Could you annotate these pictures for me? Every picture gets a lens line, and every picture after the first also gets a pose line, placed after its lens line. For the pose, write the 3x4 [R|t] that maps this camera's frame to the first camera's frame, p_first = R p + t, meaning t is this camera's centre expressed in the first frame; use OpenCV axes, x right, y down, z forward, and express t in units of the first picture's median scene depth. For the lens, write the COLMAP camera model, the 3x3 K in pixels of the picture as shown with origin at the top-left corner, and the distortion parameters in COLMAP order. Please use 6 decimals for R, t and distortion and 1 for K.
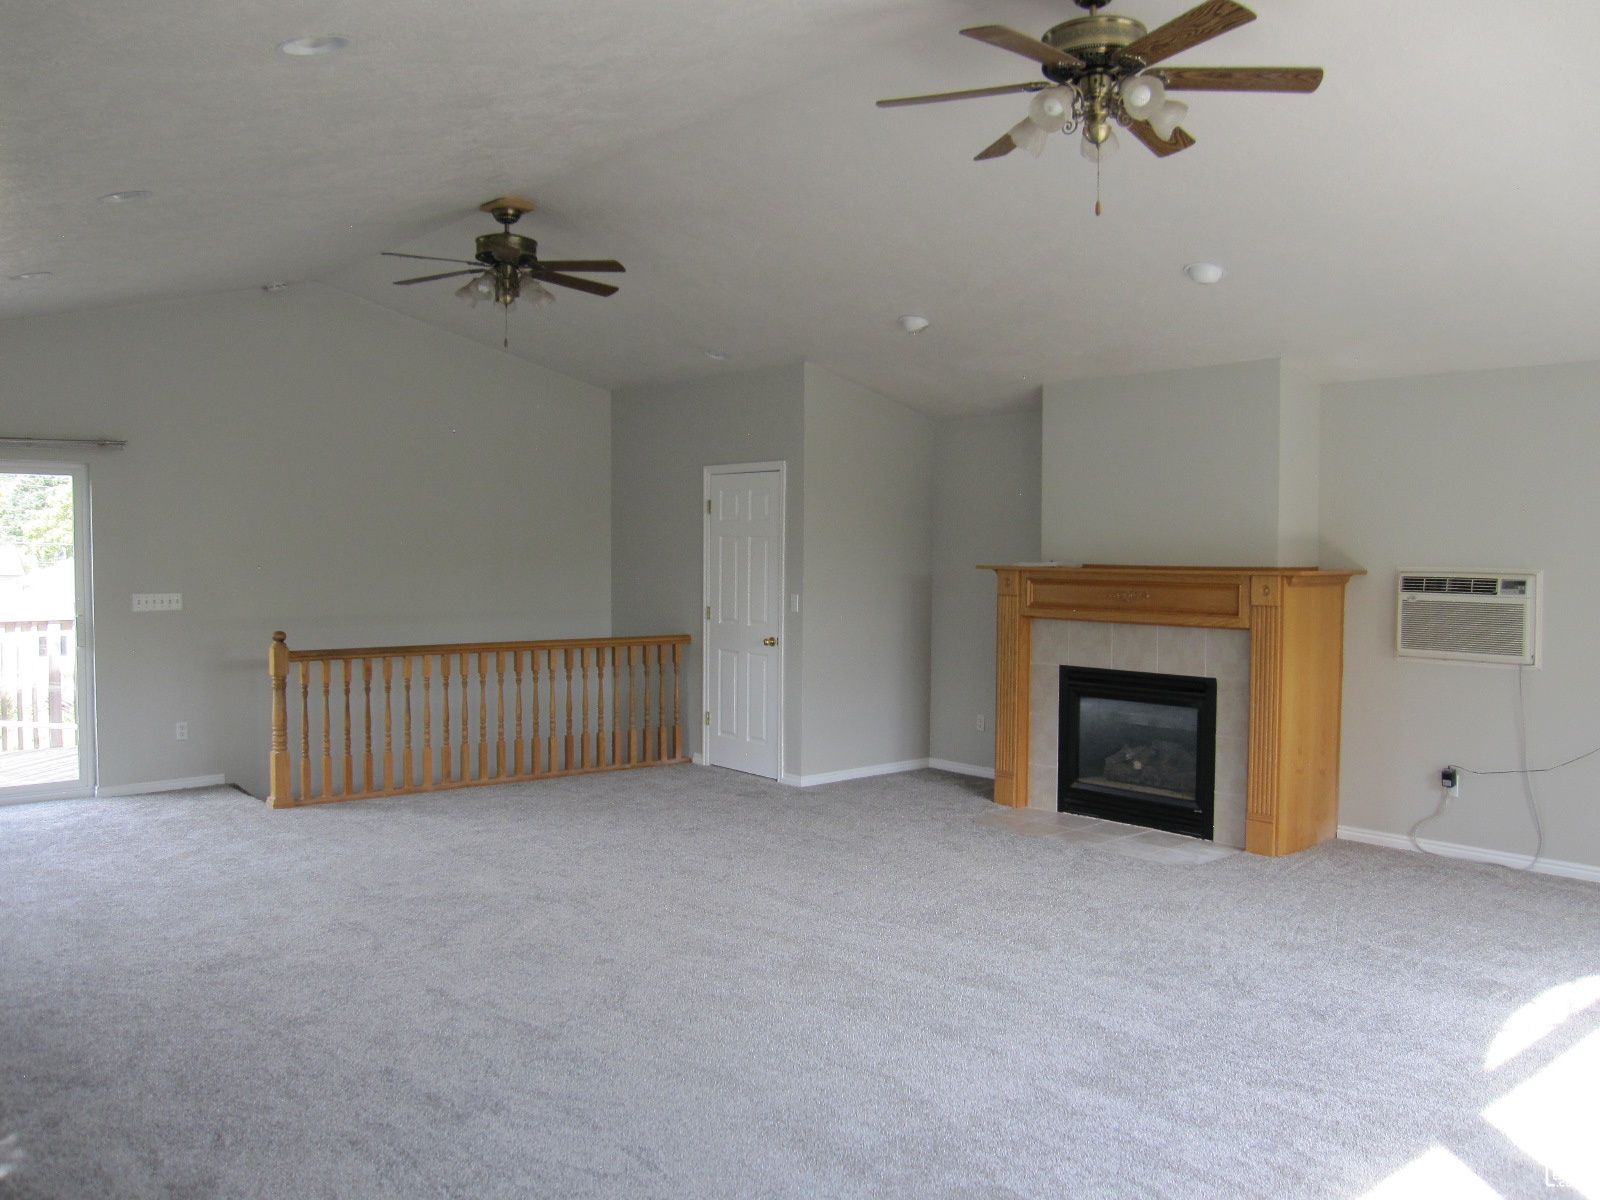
lens RADIAL K [[1293.8, 0, 800.0], [0, 1293.8, 600.0], [0, 0, 1]] dist [-0.070877, 0.004318]
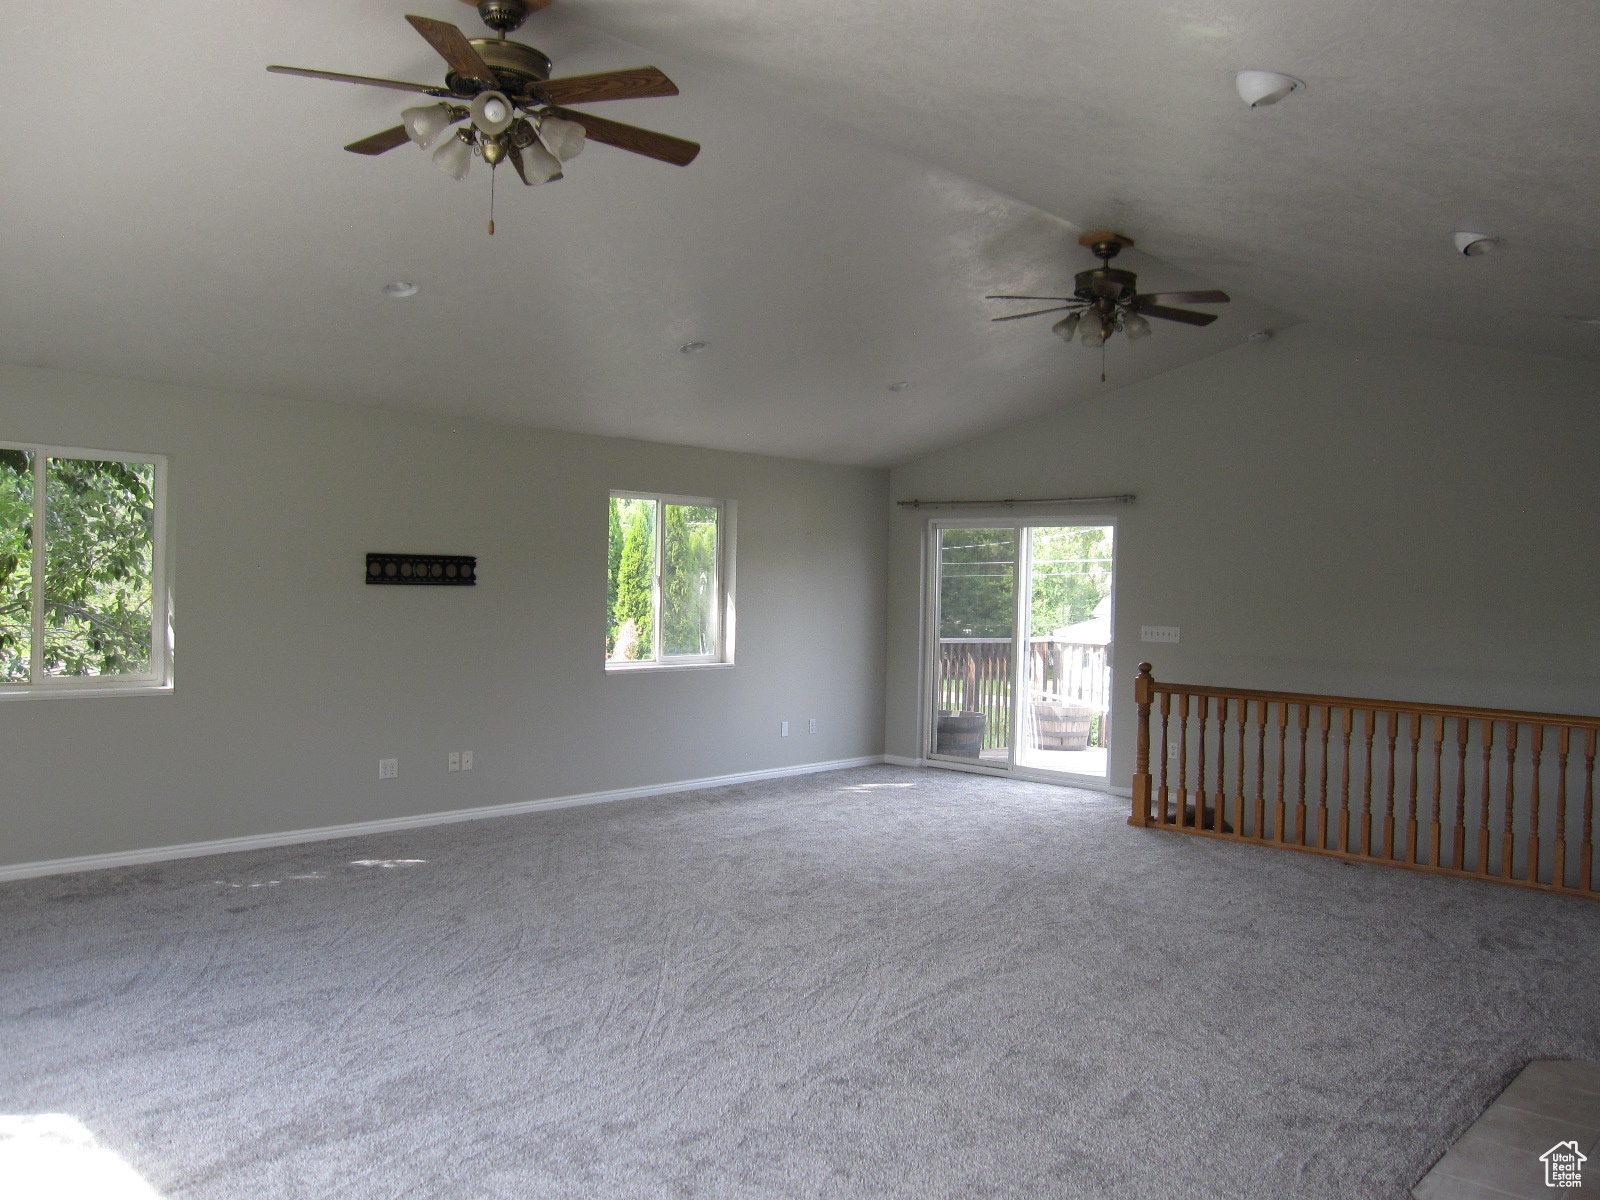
lens RADIAL K [[1293.8, 0, 800.0], [0, 1293.8, 600.0], [0, 0, 1]] dist [-0.070877, 0.004318]
pose [[0.099925, 0.010172, -0.994943, 0.631541], [-0.064026, 0.997941, 0.003772, -0.013296], [0.992933, 0.063325, 0.100371, 0.584712]]
